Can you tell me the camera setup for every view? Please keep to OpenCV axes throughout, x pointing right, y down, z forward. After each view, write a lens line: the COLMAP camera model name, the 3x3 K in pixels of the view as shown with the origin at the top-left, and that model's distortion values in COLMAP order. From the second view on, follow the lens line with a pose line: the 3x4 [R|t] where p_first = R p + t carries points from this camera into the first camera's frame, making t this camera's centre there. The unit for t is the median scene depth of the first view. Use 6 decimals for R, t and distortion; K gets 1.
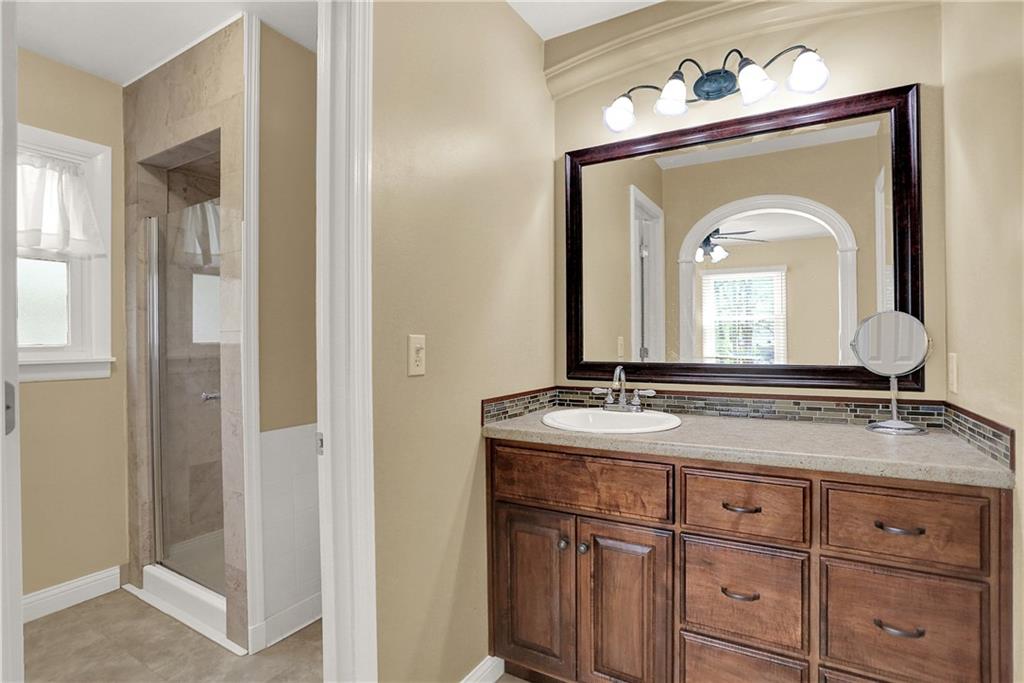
lens RADIAL K [[515.2, 0, 517.2], [0, 515.2, 333.2], [0, 0, 1]] dist [-0.066546, 0.029079]
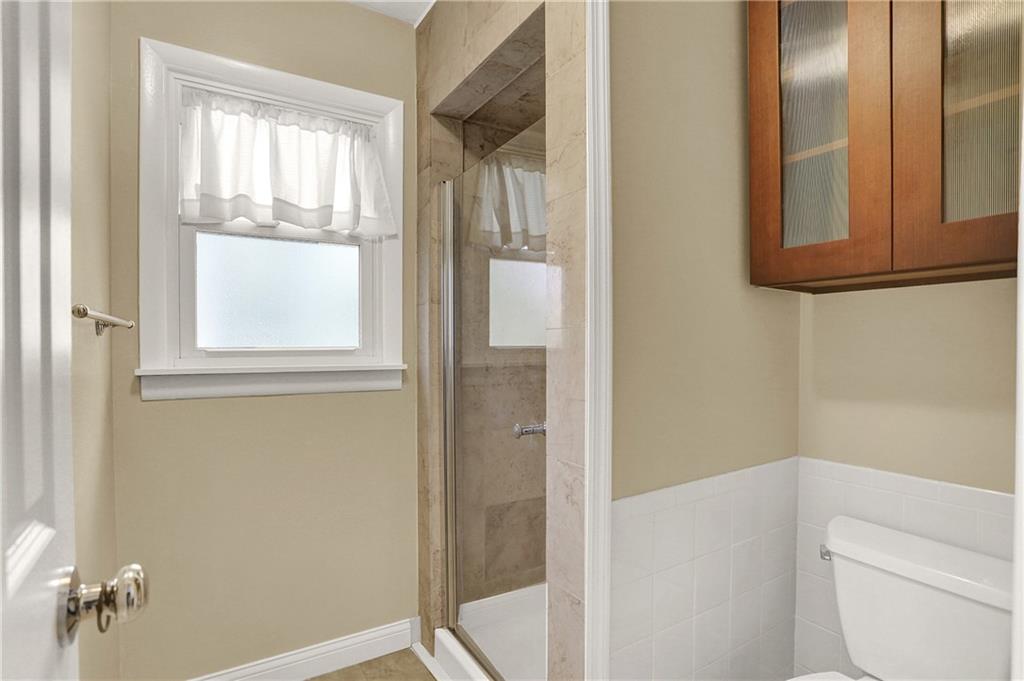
lens RADIAL K [[515.2, 0, 517.2], [0, 515.2, 332.2], [0, 0, 1]] dist [-0.066546, 0.029079]
pose [[0.890343, -0.004636, -0.455267, -0.276475], [-0.000519, 0.999937, -0.011199, 0.006722], [0.455290, 0.010207, 0.890284, 0.352579]]
